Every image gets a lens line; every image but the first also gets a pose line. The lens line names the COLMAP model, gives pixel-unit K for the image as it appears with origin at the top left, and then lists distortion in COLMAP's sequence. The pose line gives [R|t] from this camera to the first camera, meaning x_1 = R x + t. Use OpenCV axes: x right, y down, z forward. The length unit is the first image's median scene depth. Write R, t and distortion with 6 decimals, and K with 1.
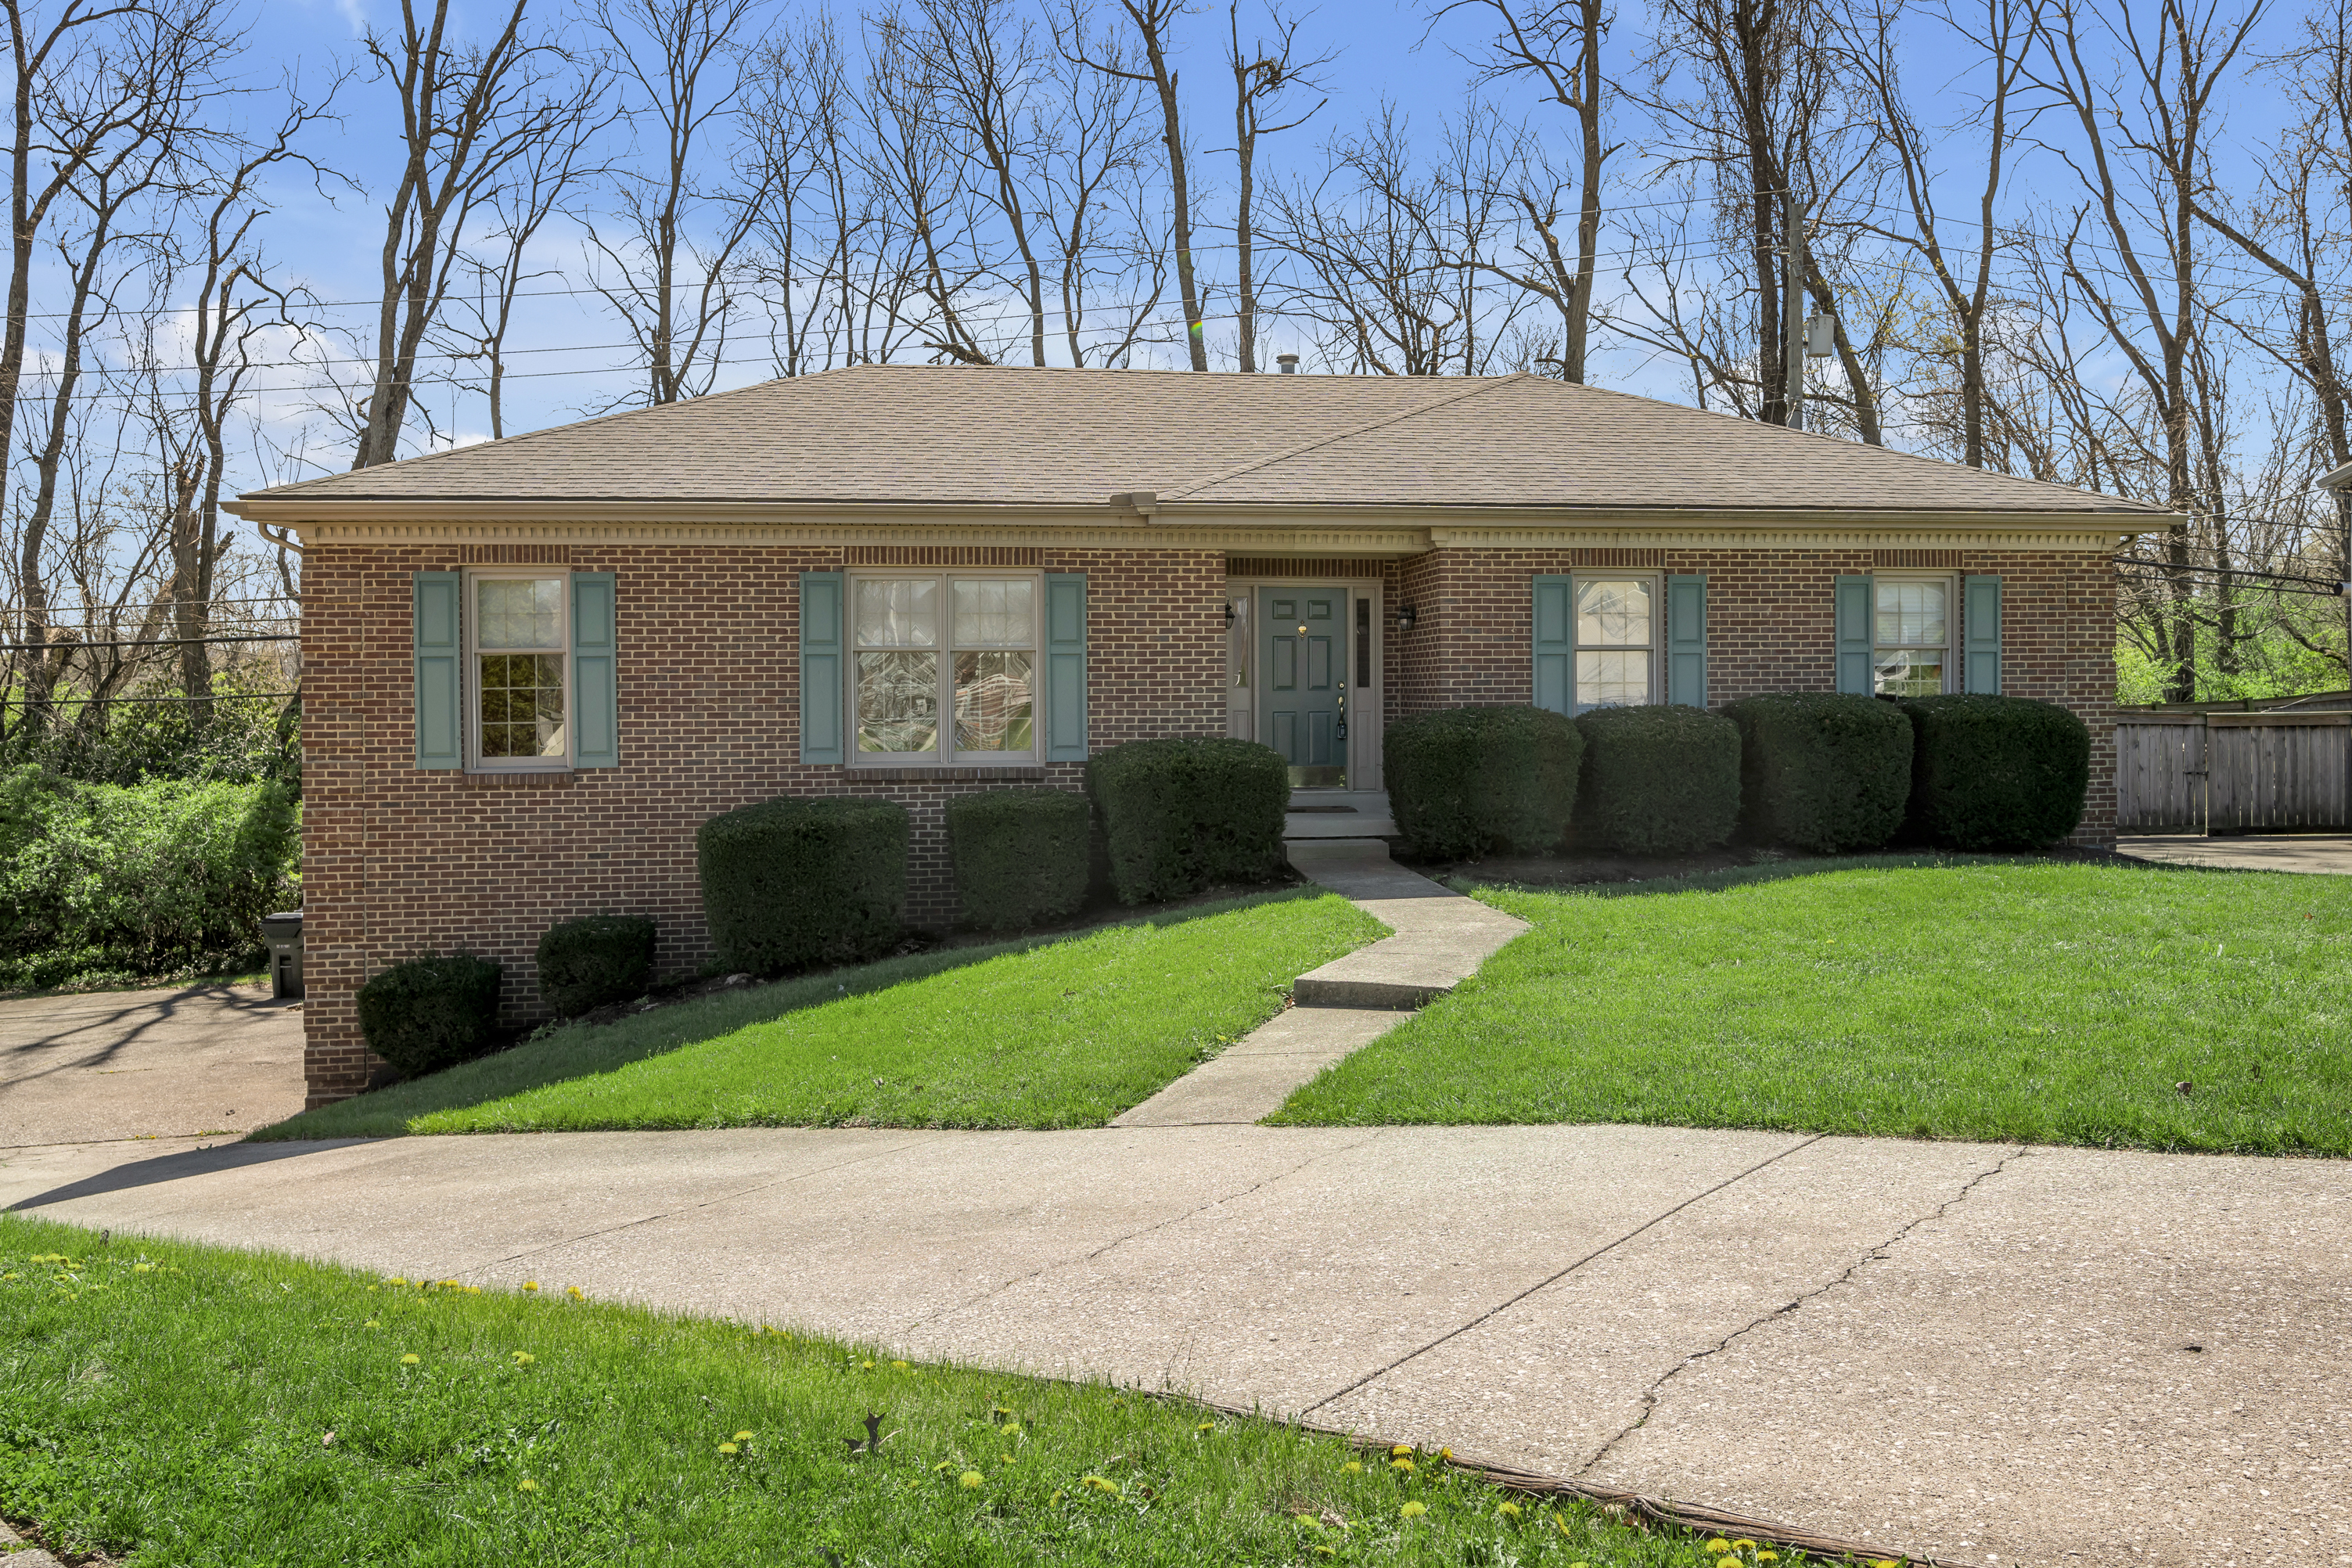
lens RADIAL K [[1634.2, 0, 1176.0], [0, 1634.2, 784.0], [0, 0, 1]] dist [-0.016181, -0.003709]
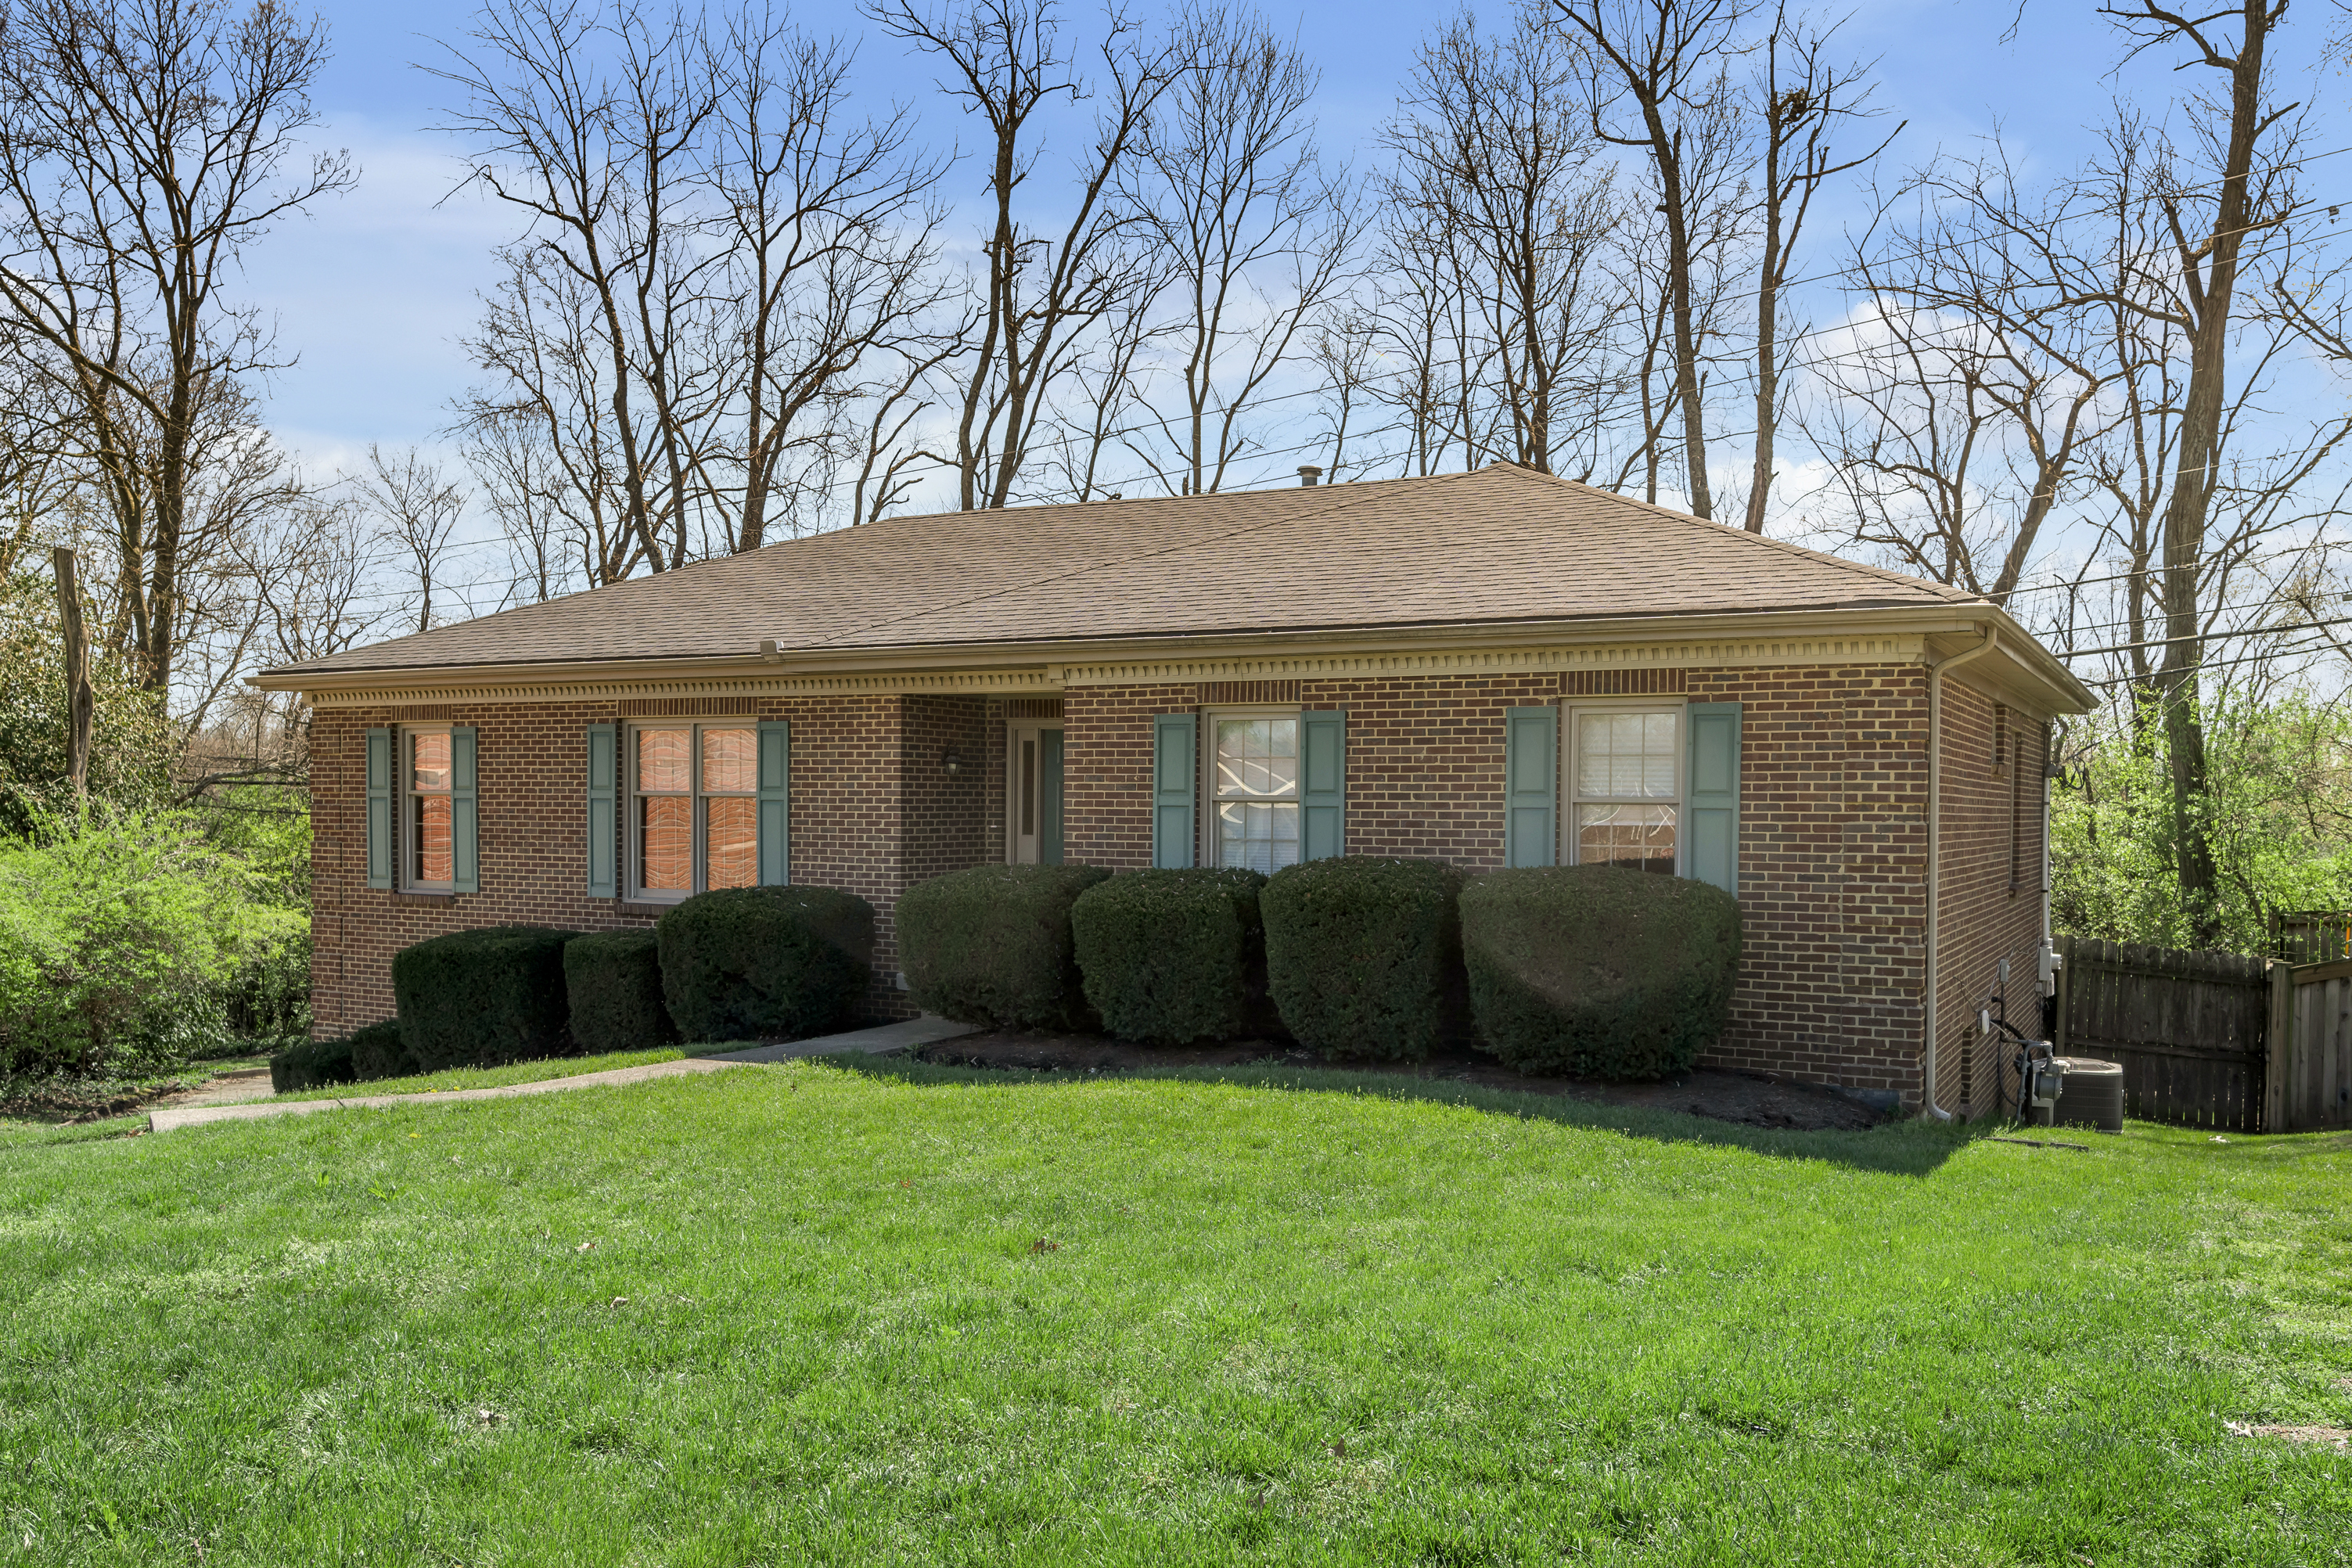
lens RADIAL K [[1778.1, 0, 1221.3], [0, 1778.1, 878.4], [0, 0, 1]] dist [-0.014398, -0.005499]
pose [[0.829879, 0.033532, -0.556935, 0.697998], [-0.051883, 0.998505, -0.017192, -0.024191], [0.555526, 0.043162, 0.830378, 0.215091]]
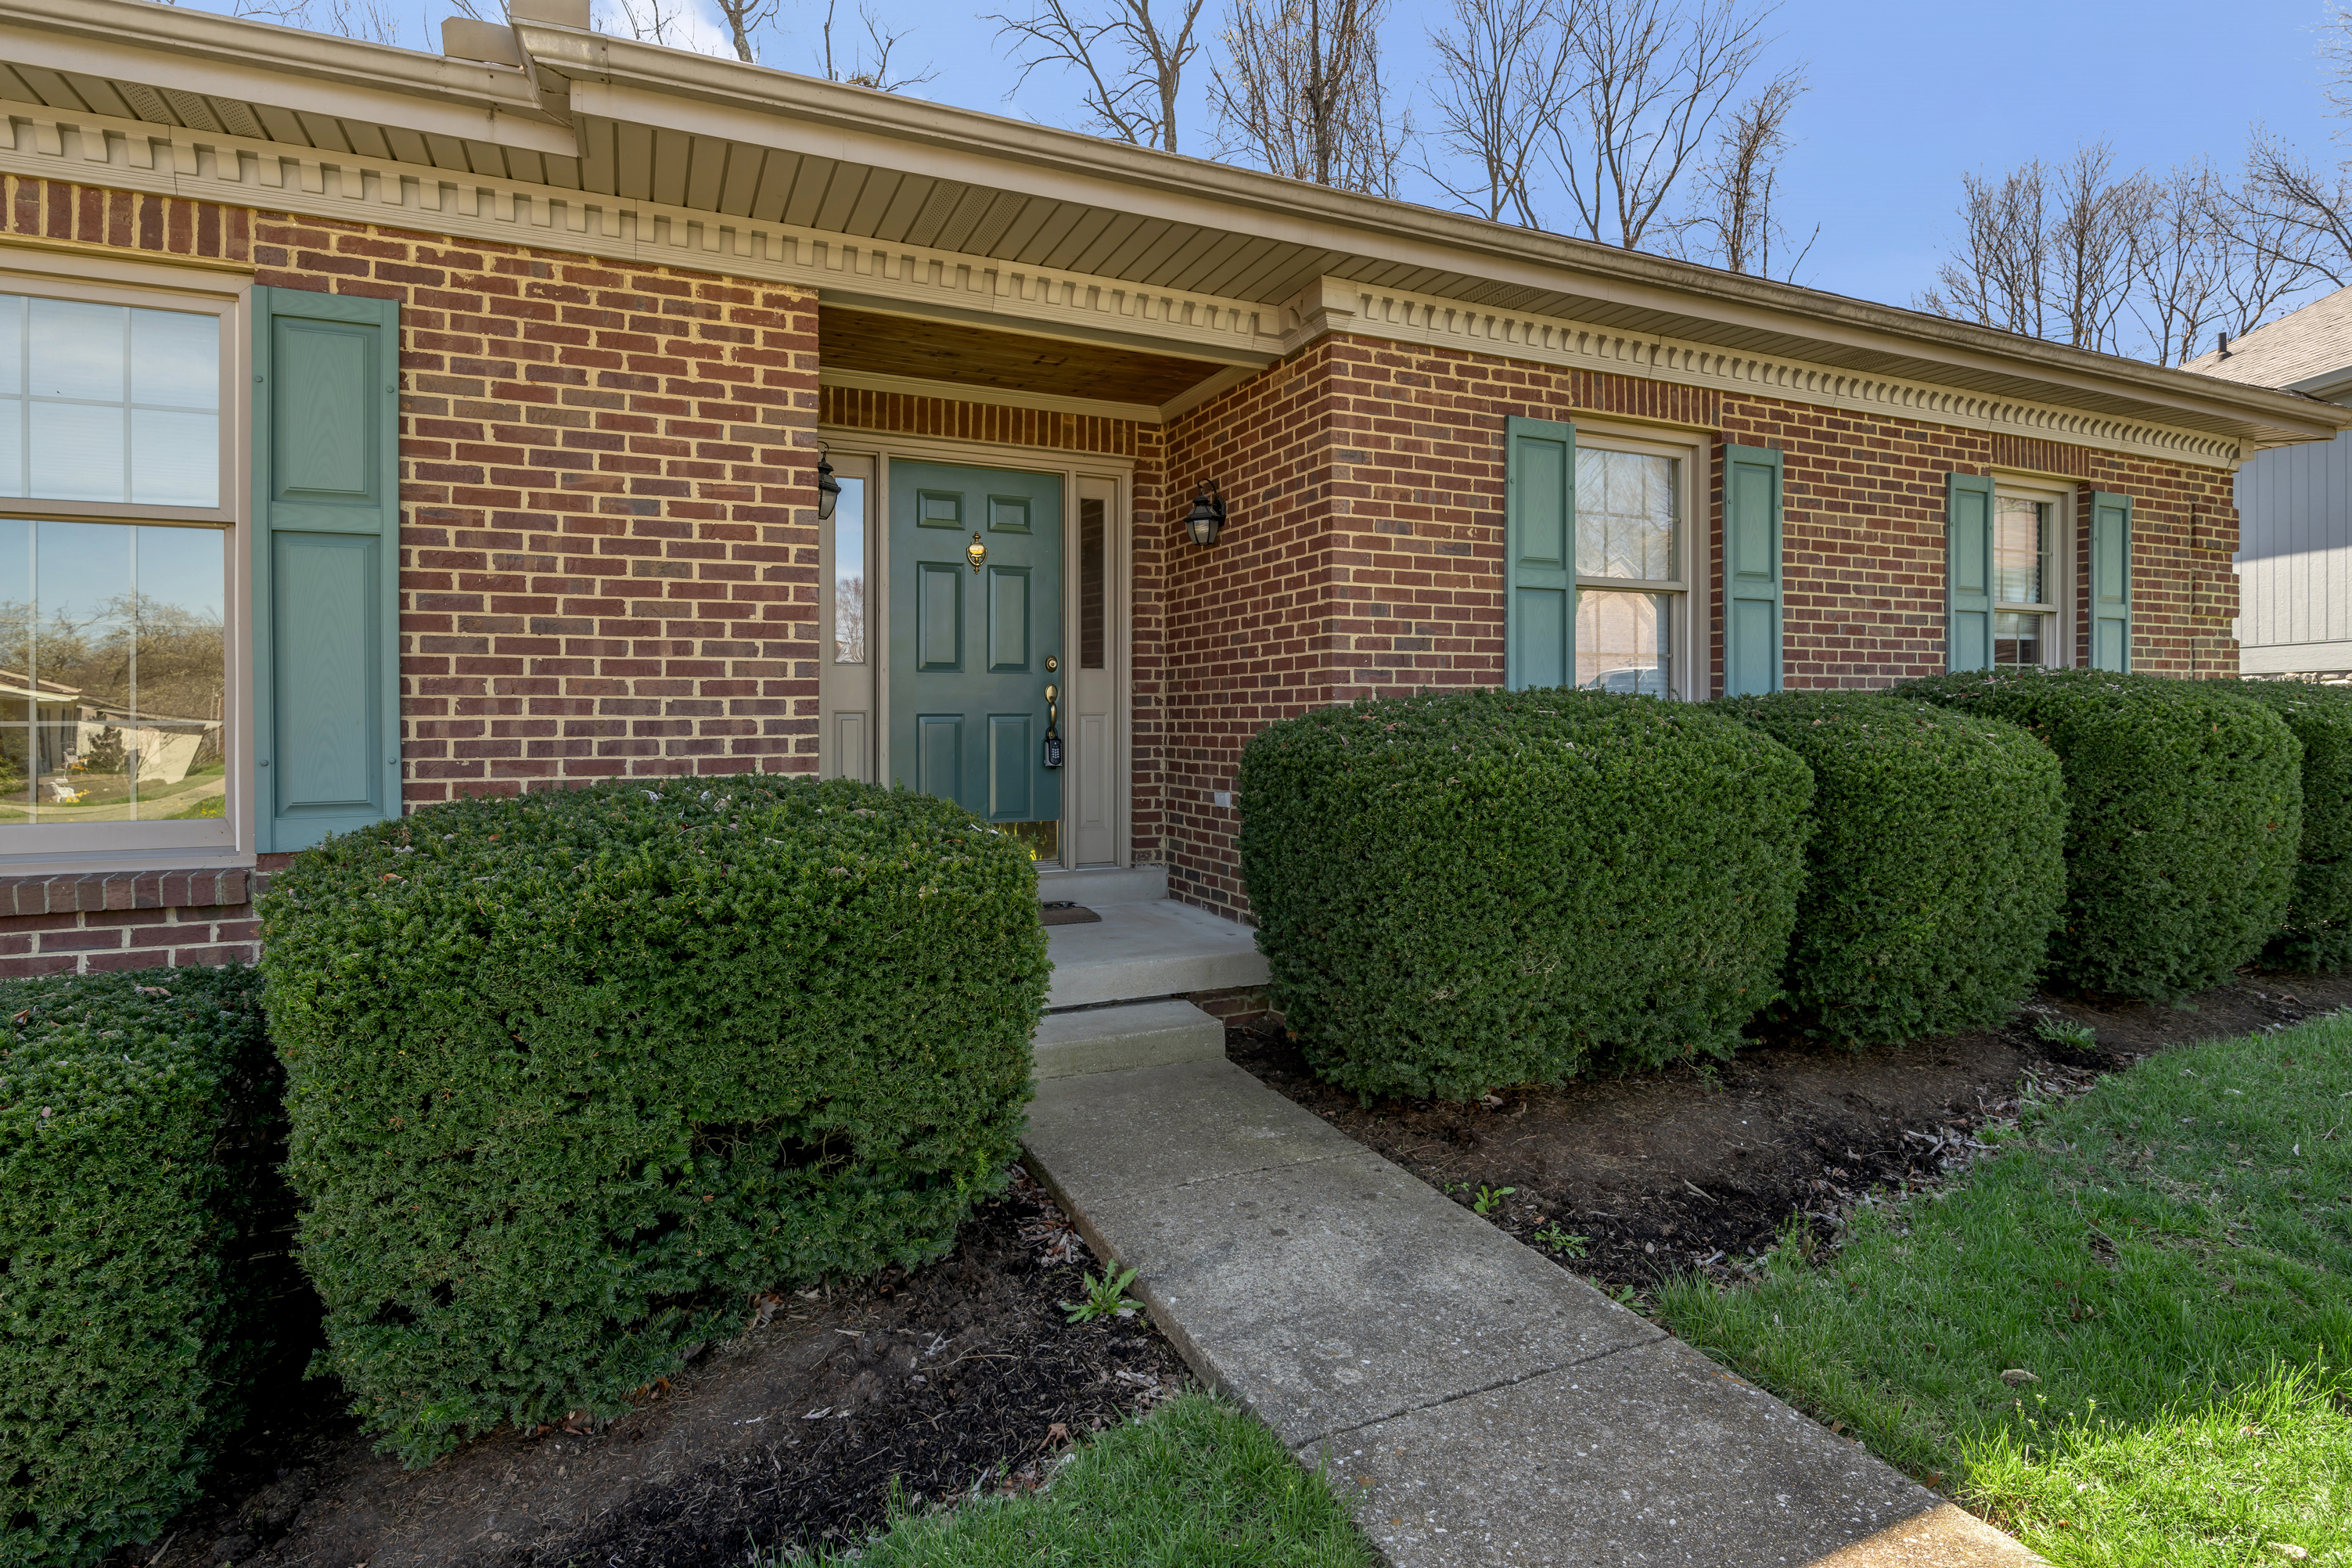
lens RADIAL K [[1155.9, 0, 1131.3], [0, 1155.9, 720.6], [0, 0, 1]] dist [-0.004331, -0.000880]
pose [[0.955885, 0.003736, 0.293719, 0.019035], [0.014328, 0.998136, -0.059325, -0.021668], [-0.293393, 0.060916, 0.954049, 0.650919]]
